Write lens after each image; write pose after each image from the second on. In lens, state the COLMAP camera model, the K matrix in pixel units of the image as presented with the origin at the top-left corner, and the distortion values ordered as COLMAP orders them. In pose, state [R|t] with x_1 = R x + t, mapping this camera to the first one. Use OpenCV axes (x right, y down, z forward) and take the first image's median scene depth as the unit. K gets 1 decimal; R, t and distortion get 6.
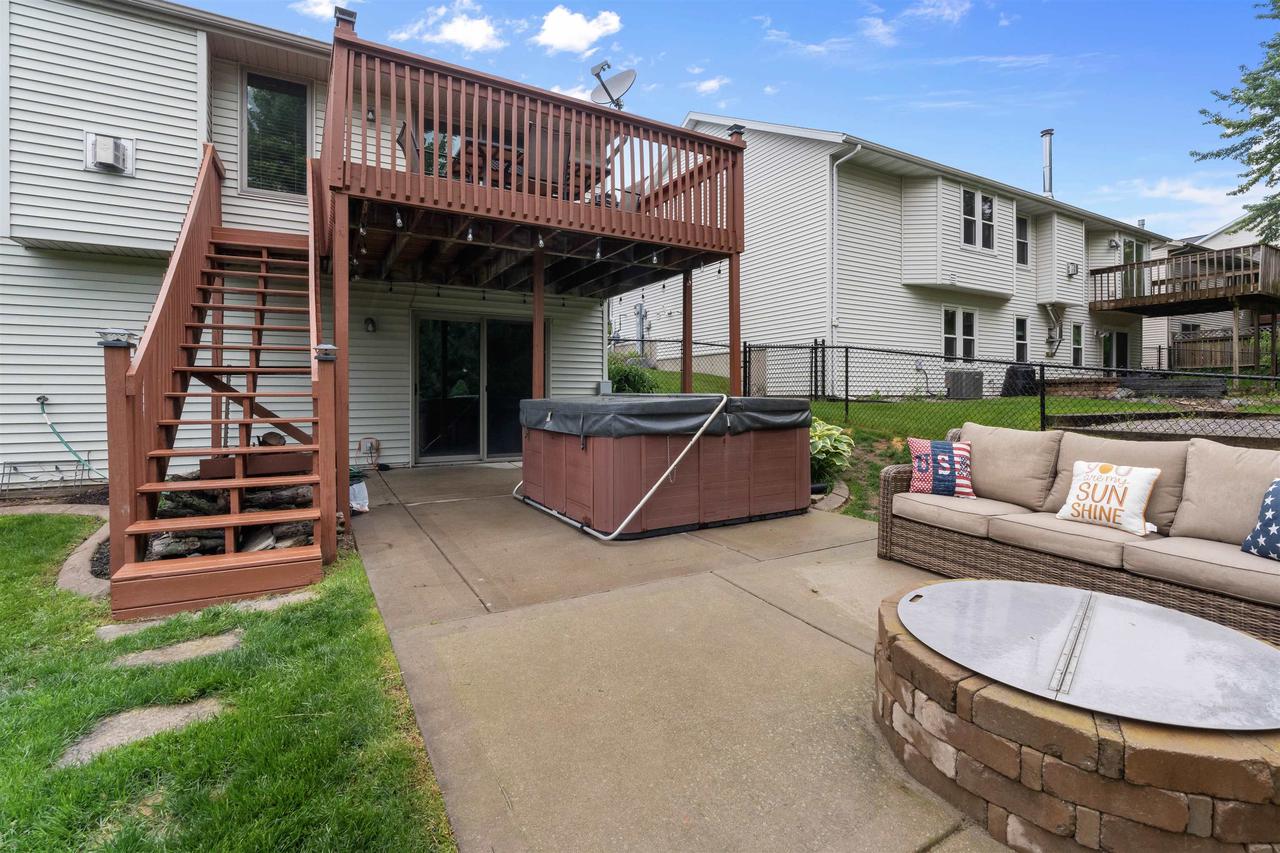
lens RADIAL K [[580.1, 0, 636.7], [0, 580.1, 404.5], [0, 0, 1]] dist [0.000161, 0.000538]
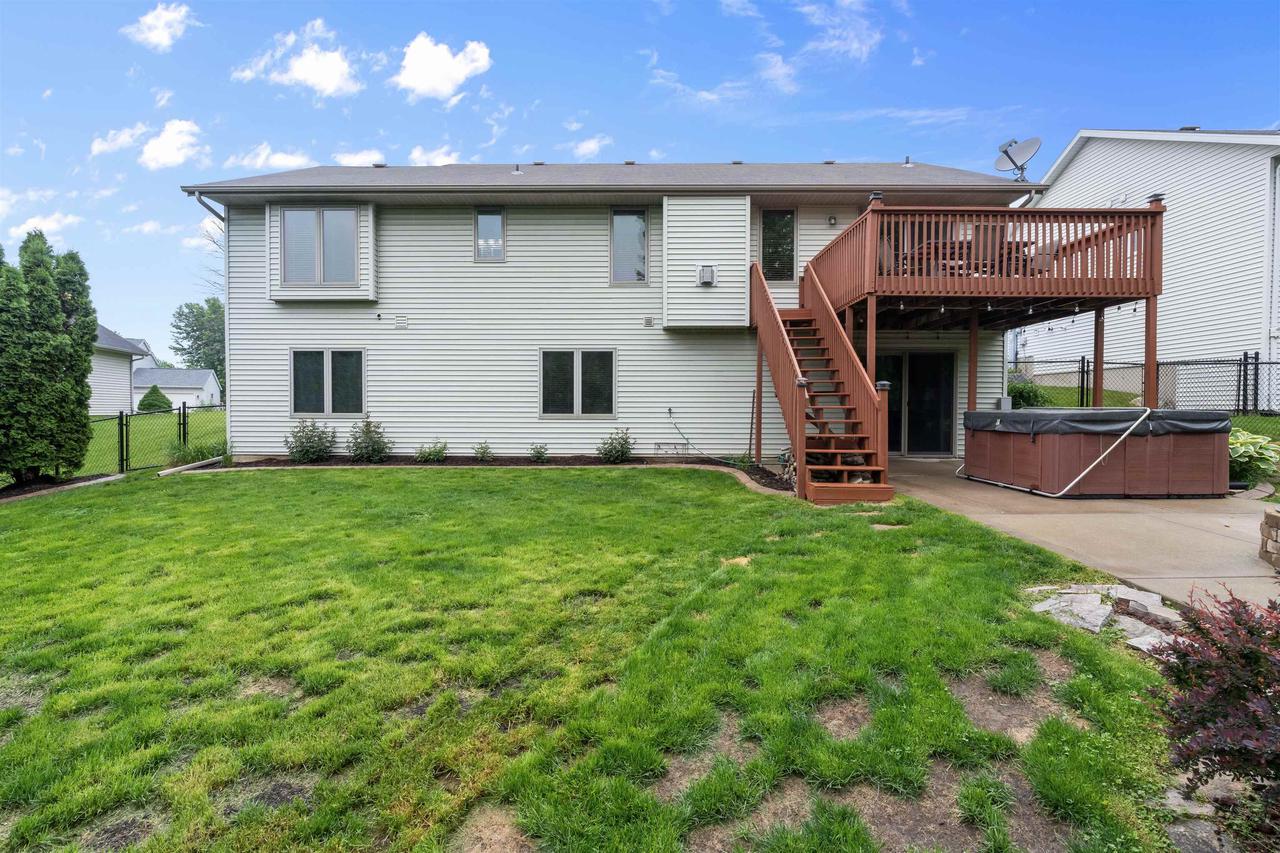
lens RADIAL K [[574.0, 0, 643.6], [0, 574.0, 424.4], [0, 0, 1]] dist [-0.000646, 0.000342]
pose [[0.868690, 0.015795, -0.495104, -0.170082], [-0.011079, 0.999861, 0.012458, 0.014805], [0.495232, -0.005337, 0.868745, -0.635823]]
